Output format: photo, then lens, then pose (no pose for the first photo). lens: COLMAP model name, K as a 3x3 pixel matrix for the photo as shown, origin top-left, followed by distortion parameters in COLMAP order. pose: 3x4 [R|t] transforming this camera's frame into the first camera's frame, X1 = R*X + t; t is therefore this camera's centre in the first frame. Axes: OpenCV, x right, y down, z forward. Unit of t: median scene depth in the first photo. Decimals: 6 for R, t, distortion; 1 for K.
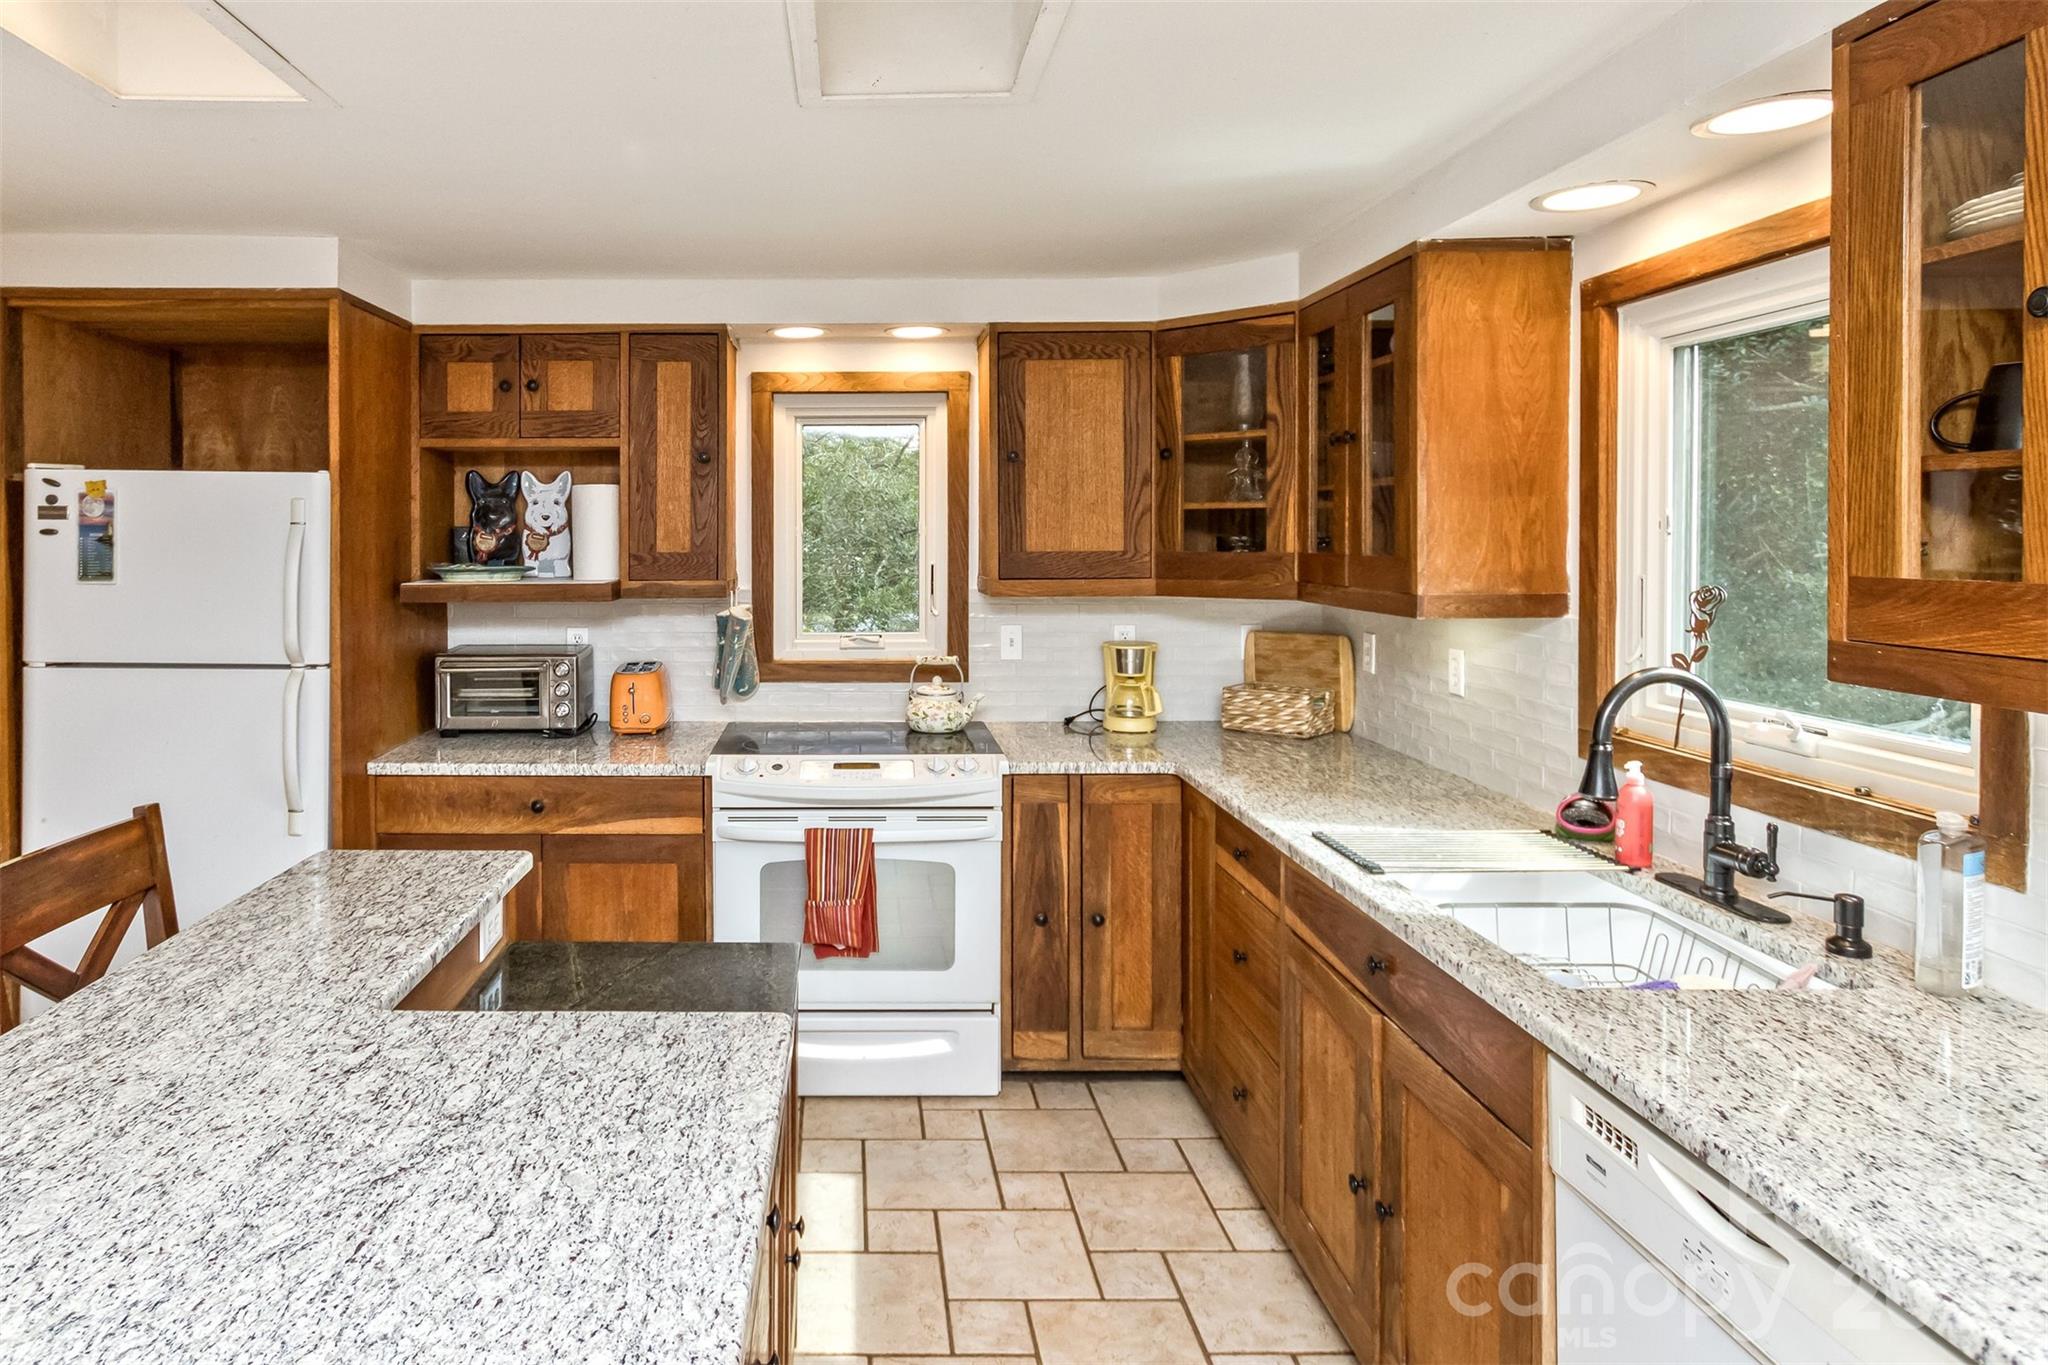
lens RADIAL K [[1069.5, 0, 970.8], [0, 1069.5, 550.8], [0, 0, 1]] dist [0.001524, 0.000333]
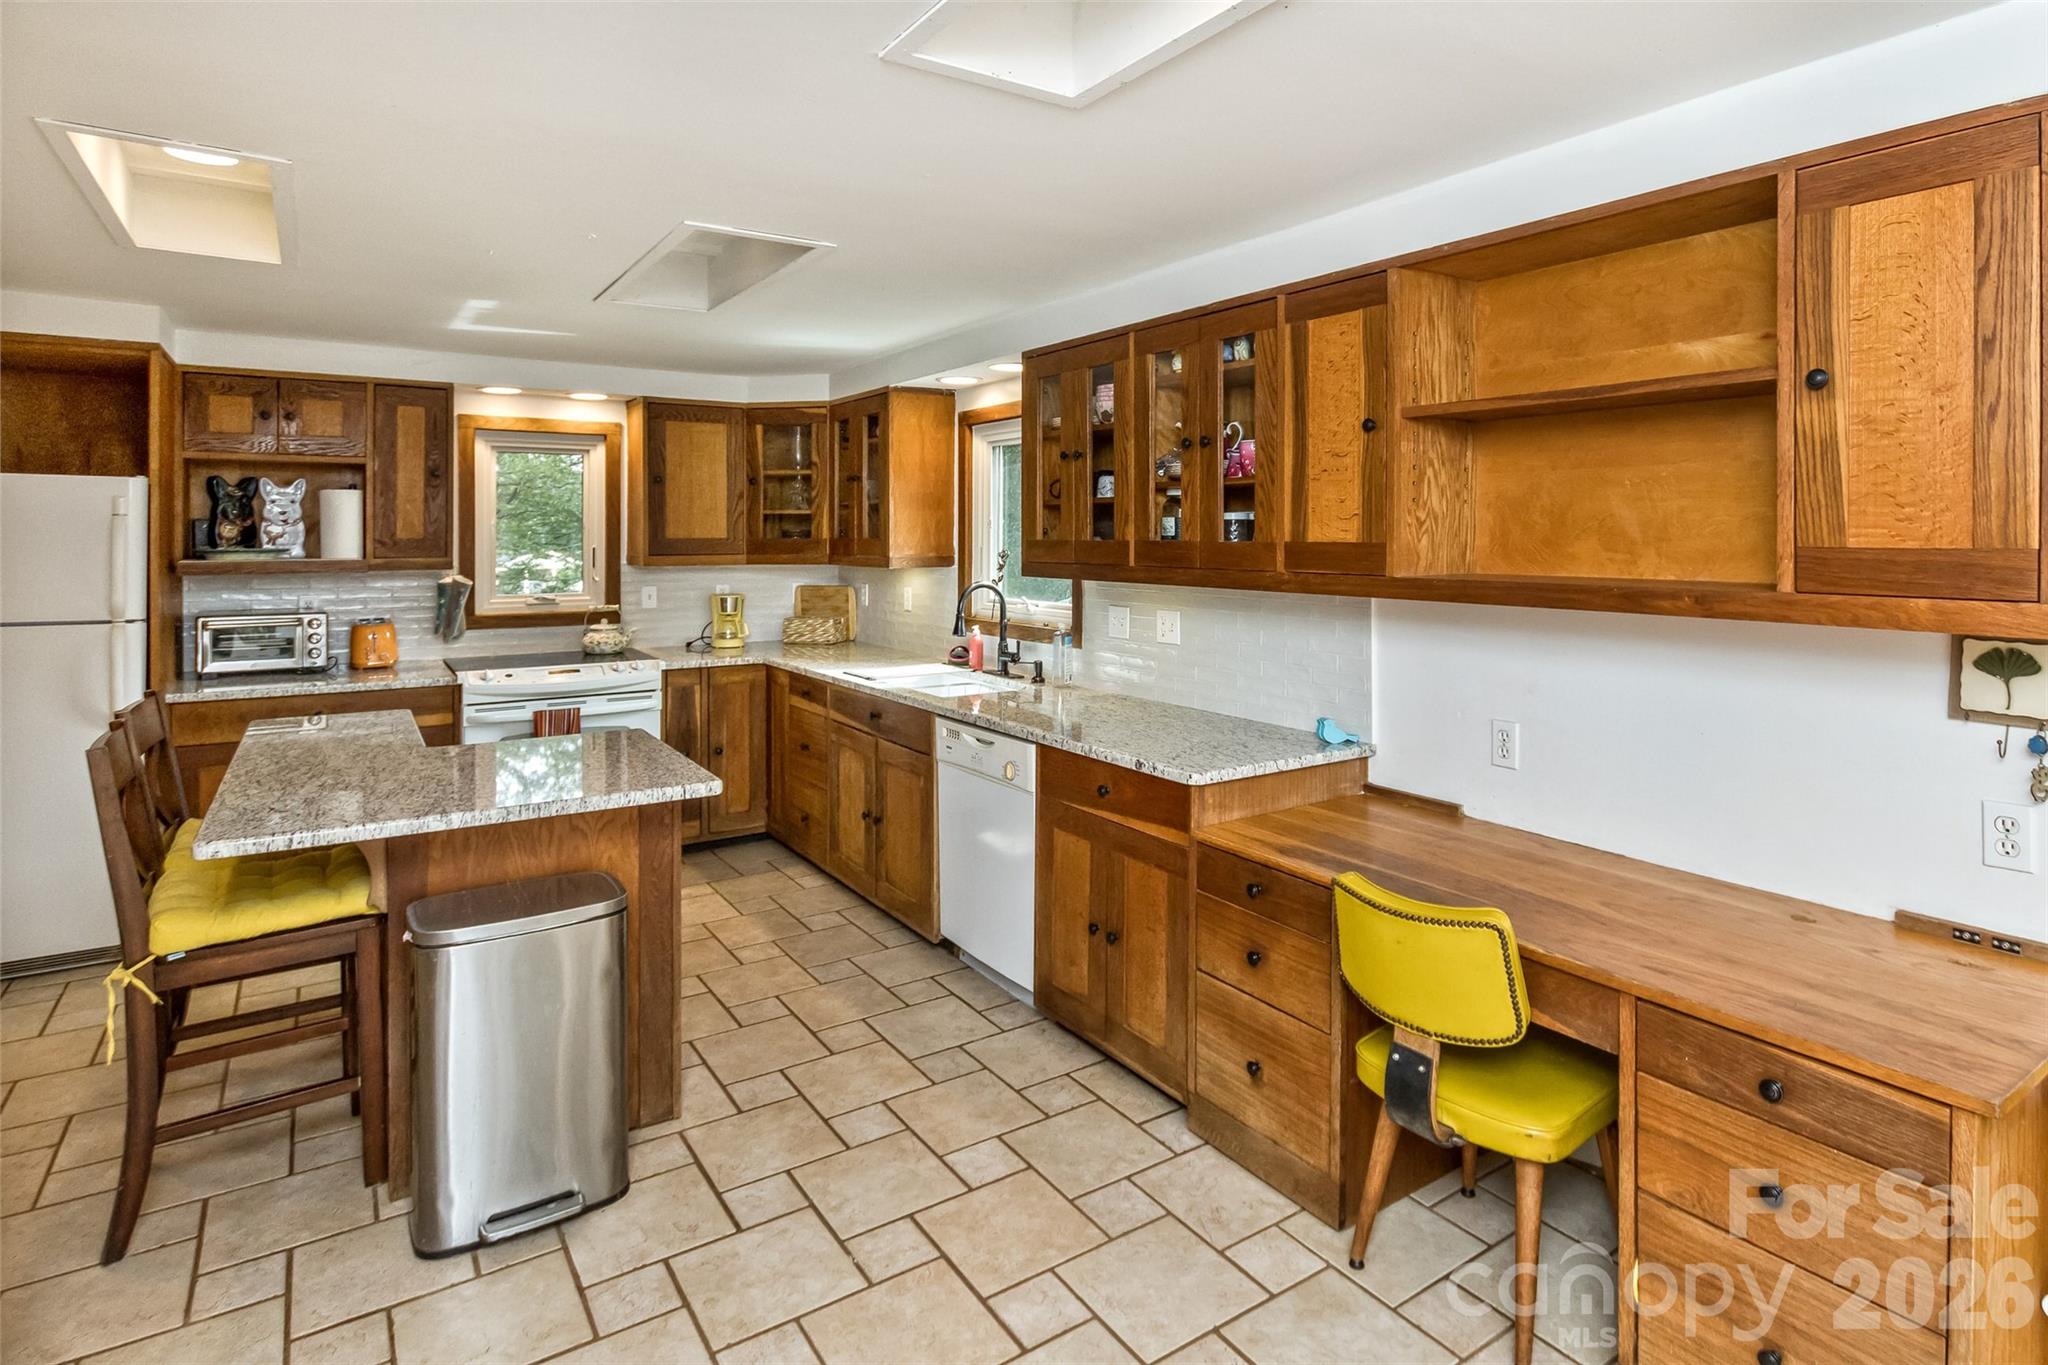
lens RADIAL K [[1069.5, 0, 970.8], [0, 1069.5, 550.8], [0, 0, 1]] dist [0.001524, 0.000333]
pose [[0.890377, -0.001784, 0.455220, -0.300370], [0.003396, 0.999991, -0.002722, 0.027971], [-0.455210, 0.003969, 0.890375, -0.713485]]
